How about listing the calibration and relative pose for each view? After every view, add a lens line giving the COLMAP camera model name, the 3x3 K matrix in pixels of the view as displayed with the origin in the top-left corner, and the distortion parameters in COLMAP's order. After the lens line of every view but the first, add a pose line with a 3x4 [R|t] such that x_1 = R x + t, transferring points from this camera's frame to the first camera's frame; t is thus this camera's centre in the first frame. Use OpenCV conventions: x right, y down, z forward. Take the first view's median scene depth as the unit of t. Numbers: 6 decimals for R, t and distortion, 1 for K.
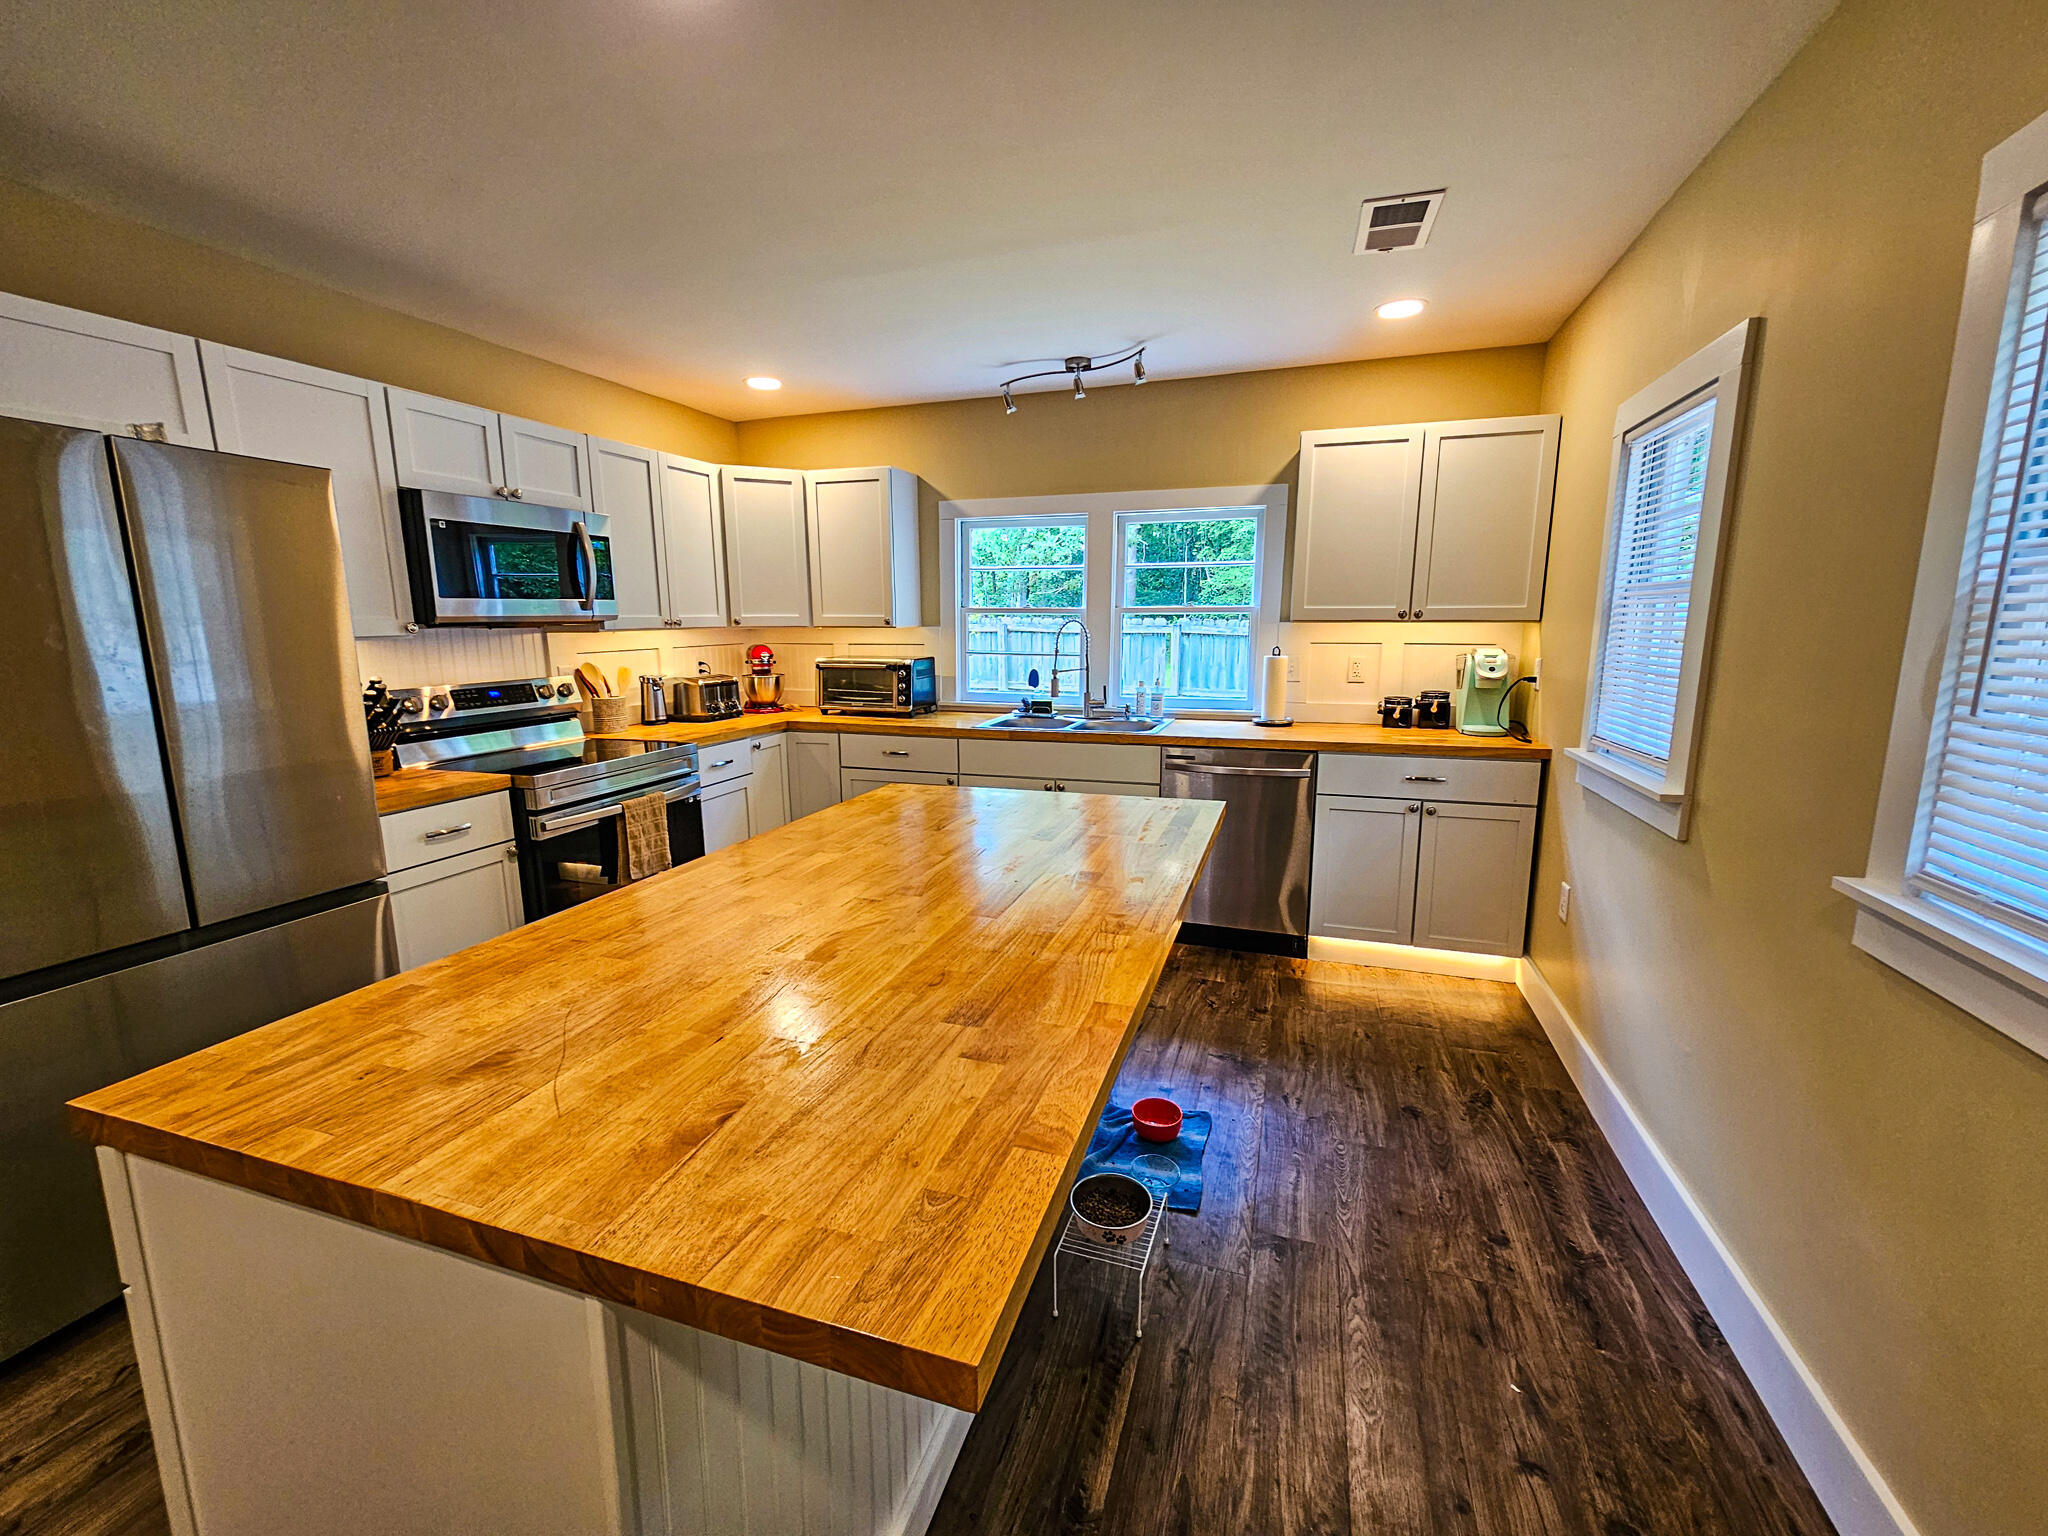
lens RADIAL K [[838.1, 0, 1023.4], [0, 838.1, 766.0], [0, 0, 1]] dist [-0.000253, -0.000006]
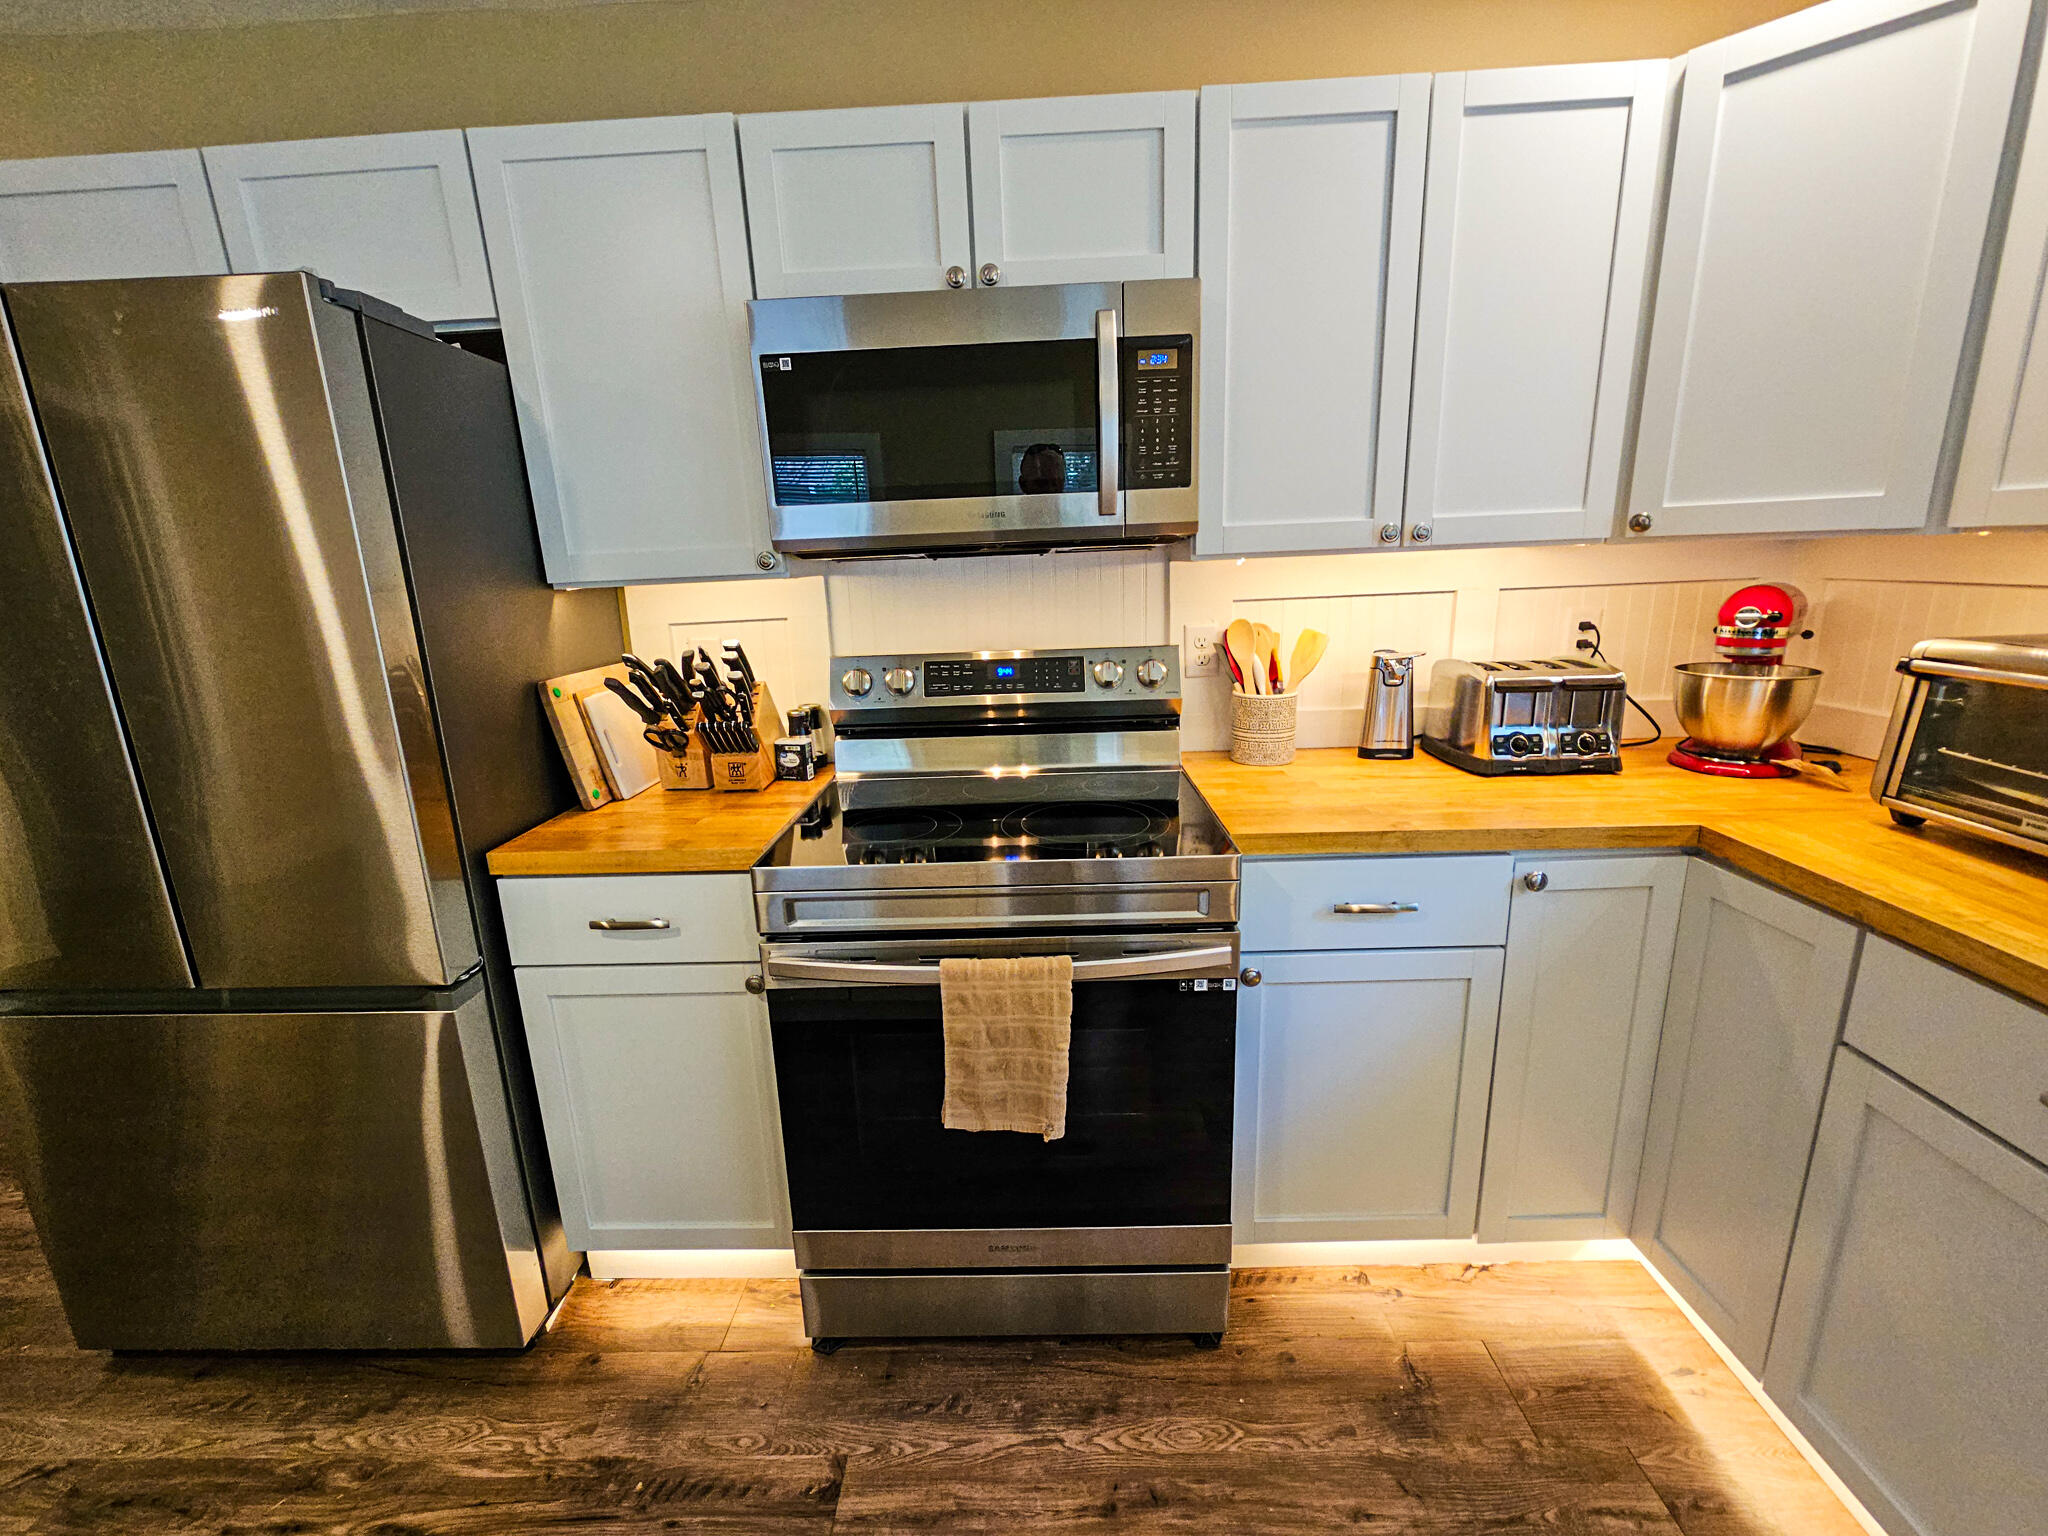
lens RADIAL K [[851.8, 0, 1024.8], [0, 851.8, 768.2], [0, 0, 1]] dist [-0.000092, 0.000064]
pose [[0.295533, 0.221671, -0.929259, -0.067808], [-0.133366, 0.972755, 0.189632, -0.129906], [0.945978, 0.067889, 0.317045, 0.803752]]
